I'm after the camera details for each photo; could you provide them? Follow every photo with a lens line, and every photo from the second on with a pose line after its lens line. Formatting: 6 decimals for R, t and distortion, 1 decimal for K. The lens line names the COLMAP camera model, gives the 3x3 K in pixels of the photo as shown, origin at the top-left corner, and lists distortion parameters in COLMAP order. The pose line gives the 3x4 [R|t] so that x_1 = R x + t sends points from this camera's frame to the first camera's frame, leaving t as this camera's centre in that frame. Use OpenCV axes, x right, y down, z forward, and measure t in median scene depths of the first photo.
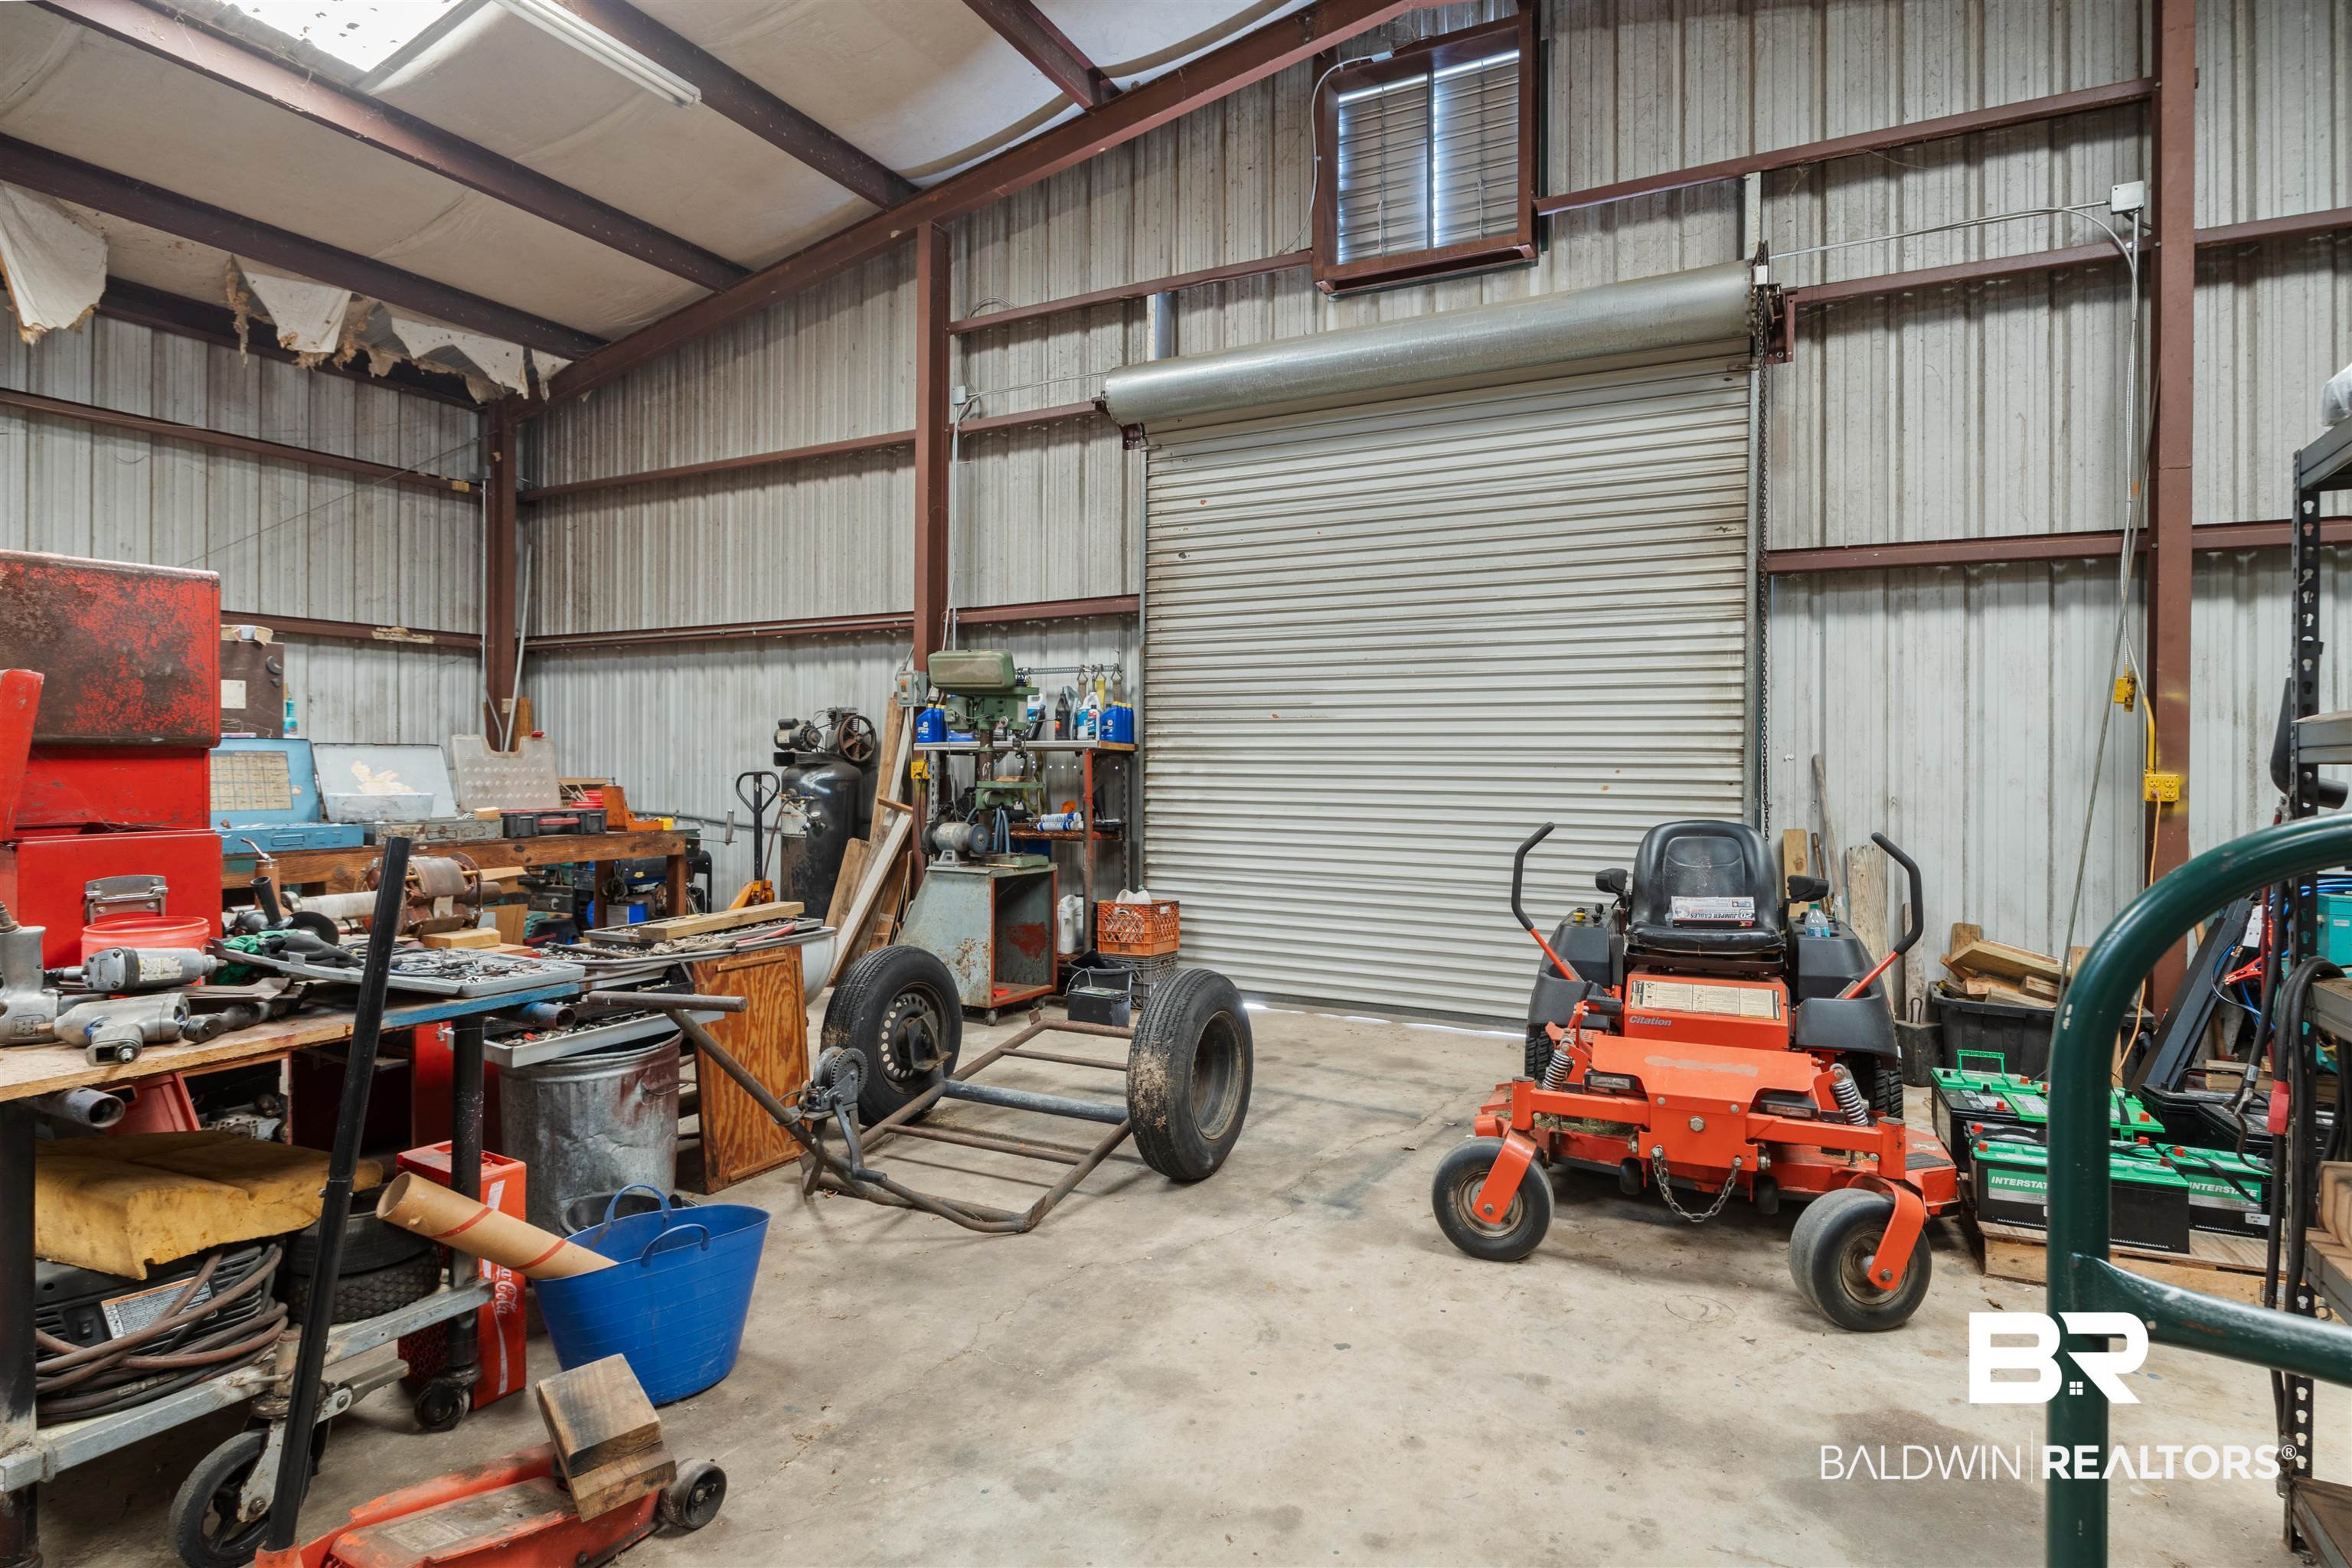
lens RADIAL K [[1200.1, 0, 1193.0], [0, 1200.1, 760.5], [0, 0, 1]] dist [-0.005401, 0.000541]
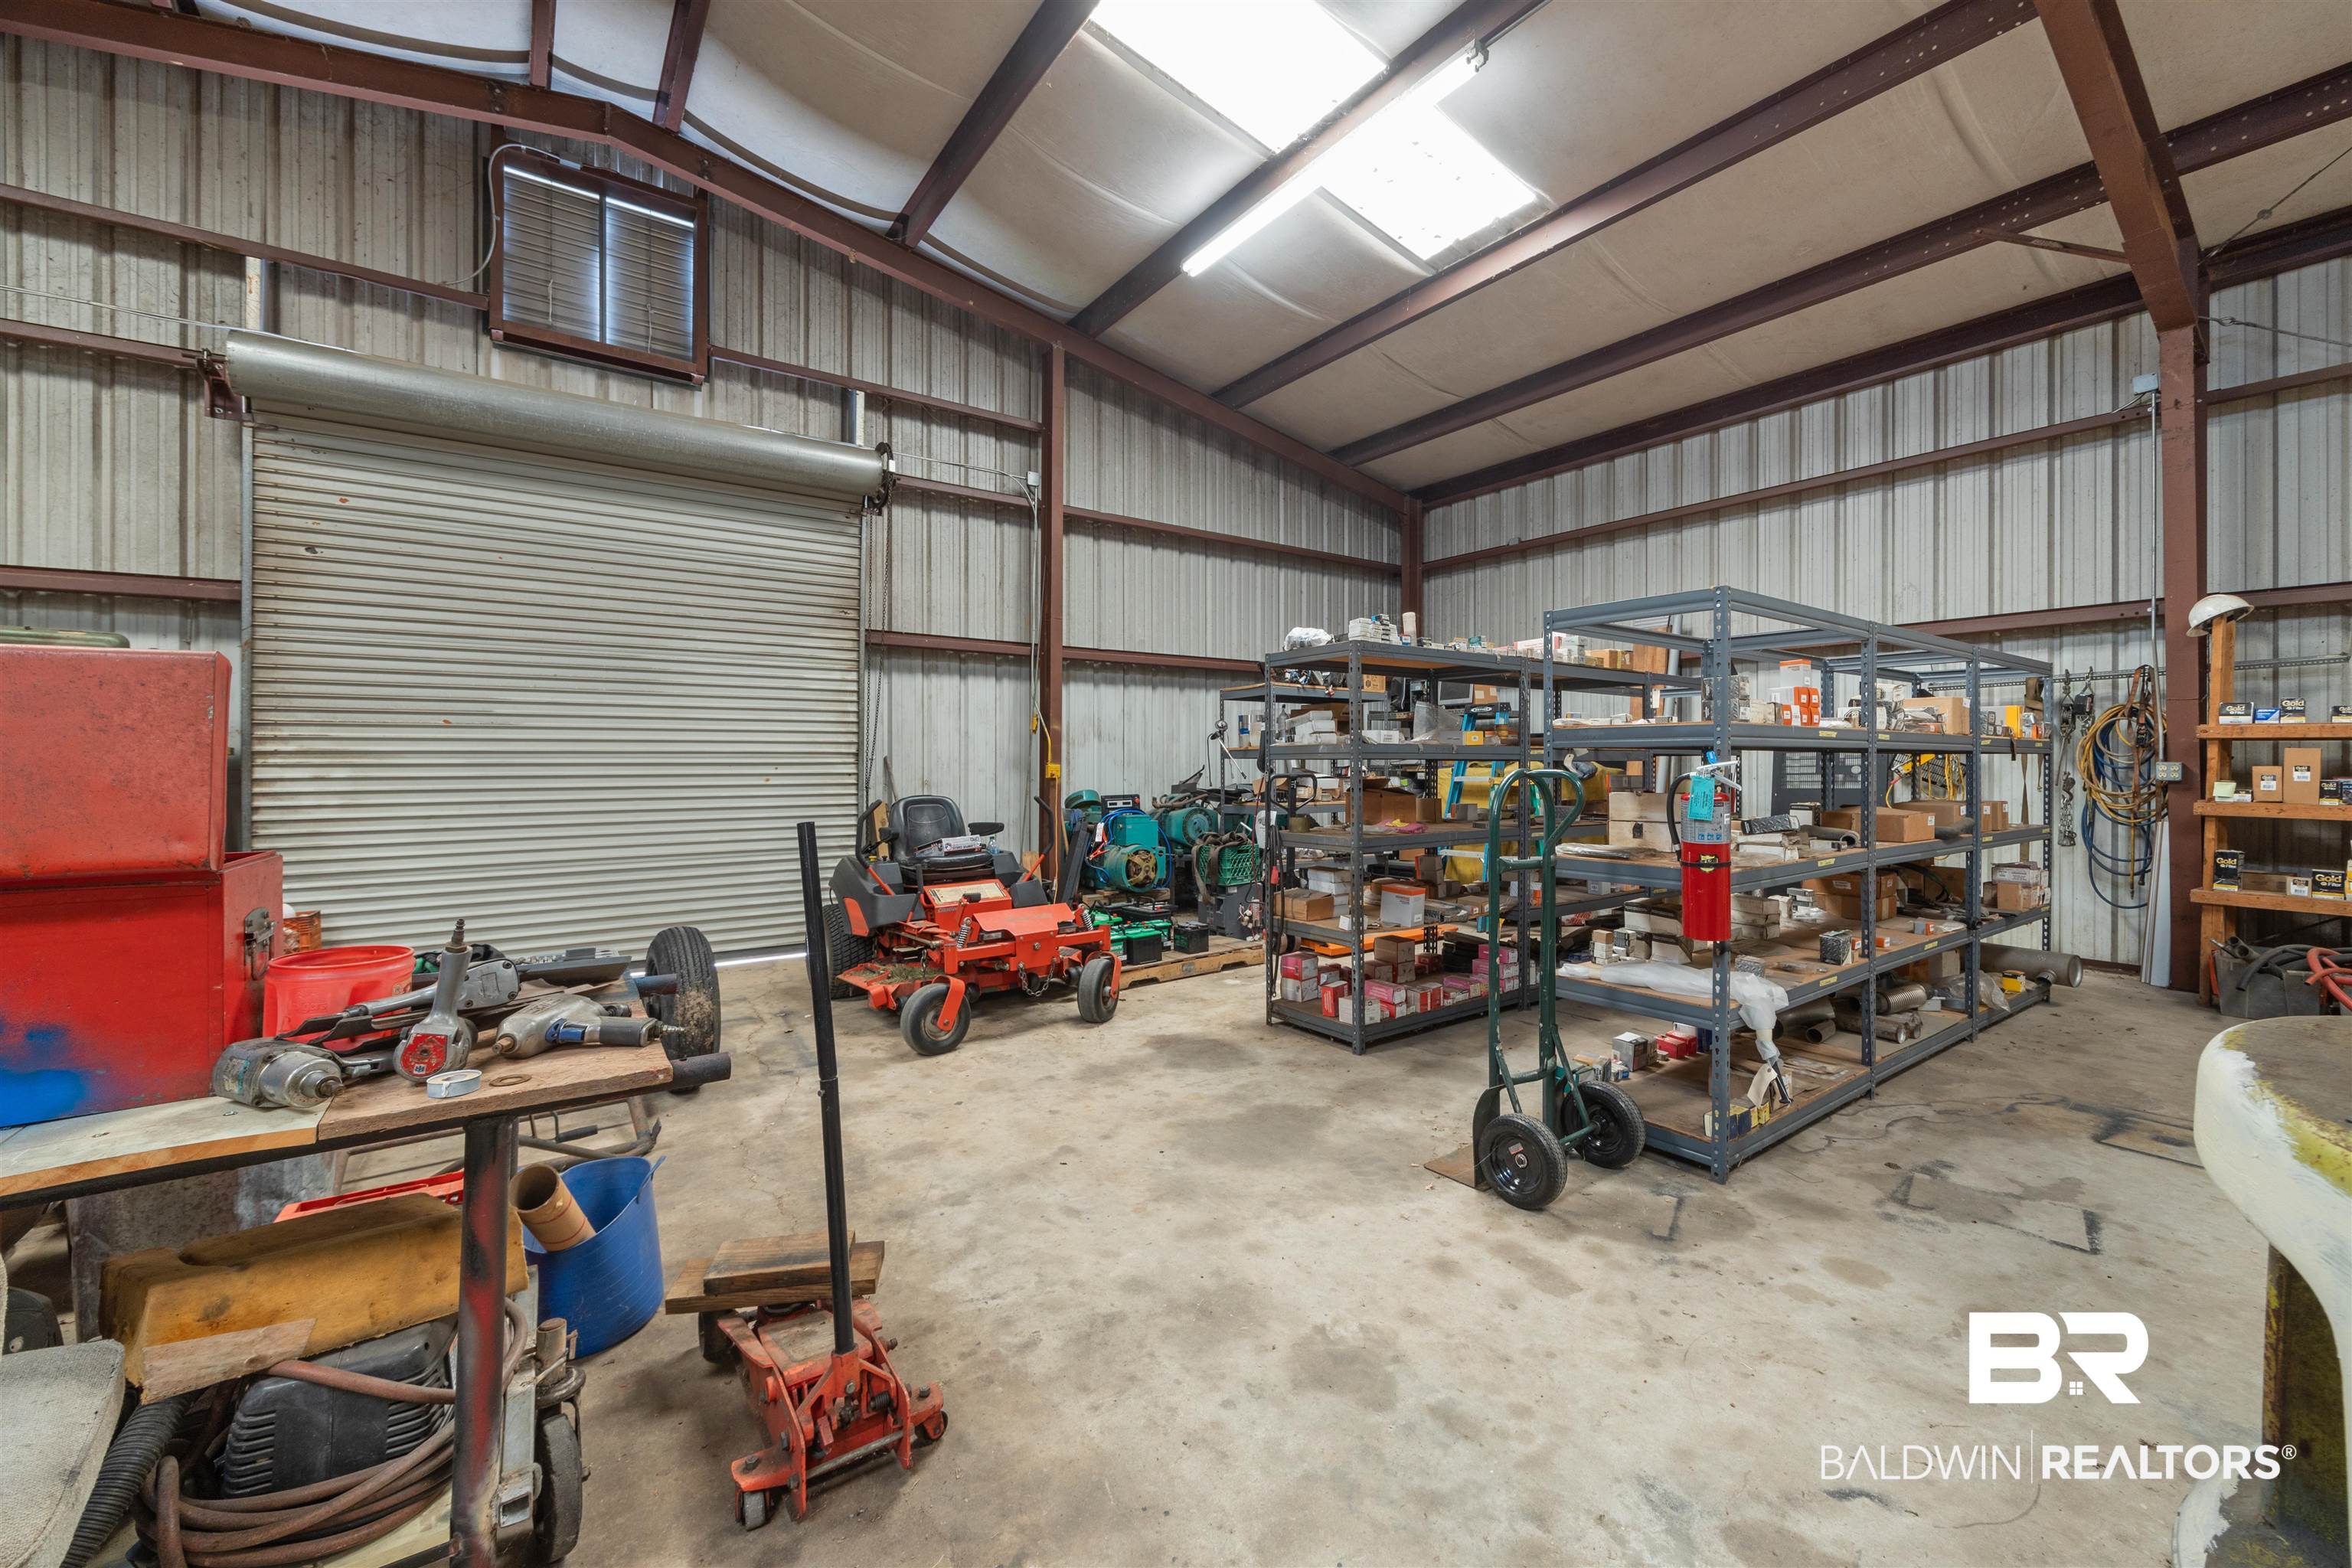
lens RADIAL K [[928.5, 0, 1187.6], [0, 928.5, 764.8], [0, 0, 1]] dist [-0.001302, -0.000189]
pose [[0.449315, -0.010634, 0.893310, -0.442126], [0.008690, 0.999934, 0.007532, 0.000842], [-0.893331, 0.004378, 0.449378, 0.056714]]
